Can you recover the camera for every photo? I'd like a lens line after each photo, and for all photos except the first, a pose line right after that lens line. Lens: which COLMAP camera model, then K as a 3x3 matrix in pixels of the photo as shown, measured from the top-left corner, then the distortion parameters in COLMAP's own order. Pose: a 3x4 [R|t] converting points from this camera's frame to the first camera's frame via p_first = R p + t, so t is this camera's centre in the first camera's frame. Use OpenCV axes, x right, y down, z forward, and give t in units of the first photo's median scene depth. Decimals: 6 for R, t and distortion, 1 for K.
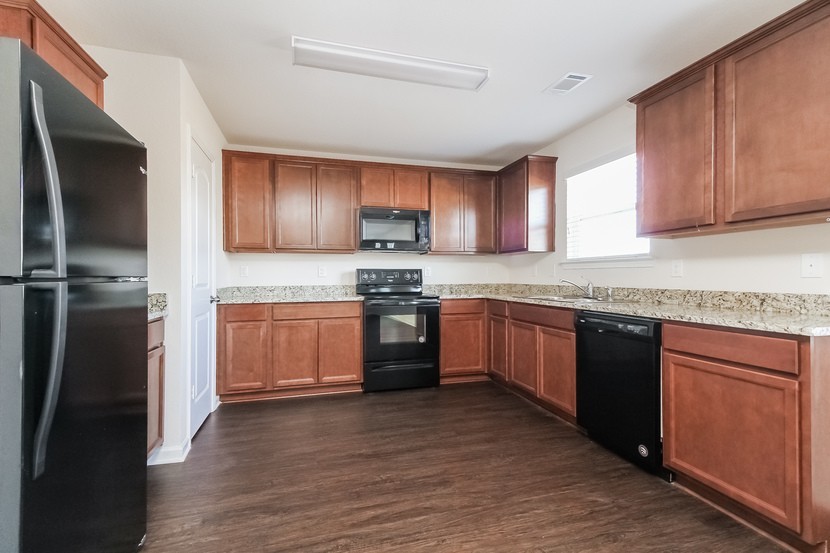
lens RADIAL K [[390.7, 0, 419.6], [0, 390.7, 281.9], [0, 0, 1]] dist [0.001286, -0.000199]
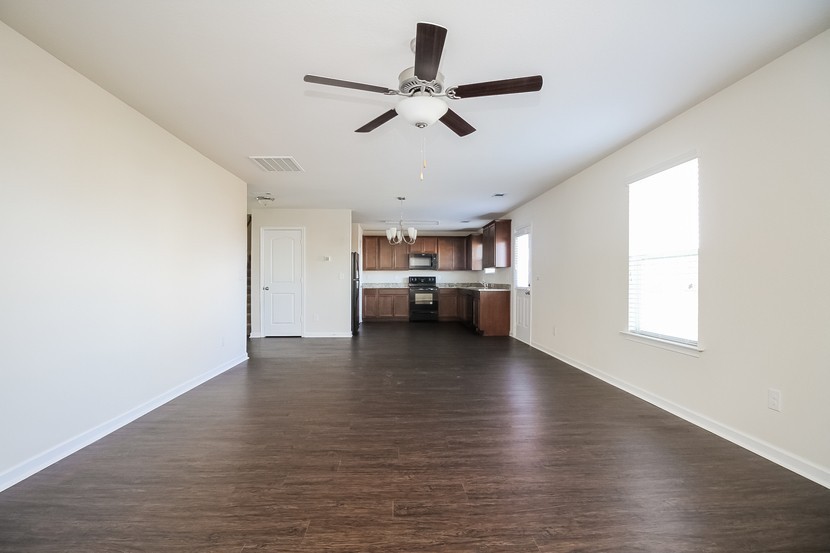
lens RADIAL K [[390.7, 0, 414.1], [0, 390.7, 278.0], [0, 0, 1]] dist [0.001286, -0.000199]
pose [[0.975140, 0.003440, -0.221565, 0.455243], [-0.005784, 0.999934, -0.009935, 0.002340], [0.221516, 0.010970, 0.975095, -1.542469]]
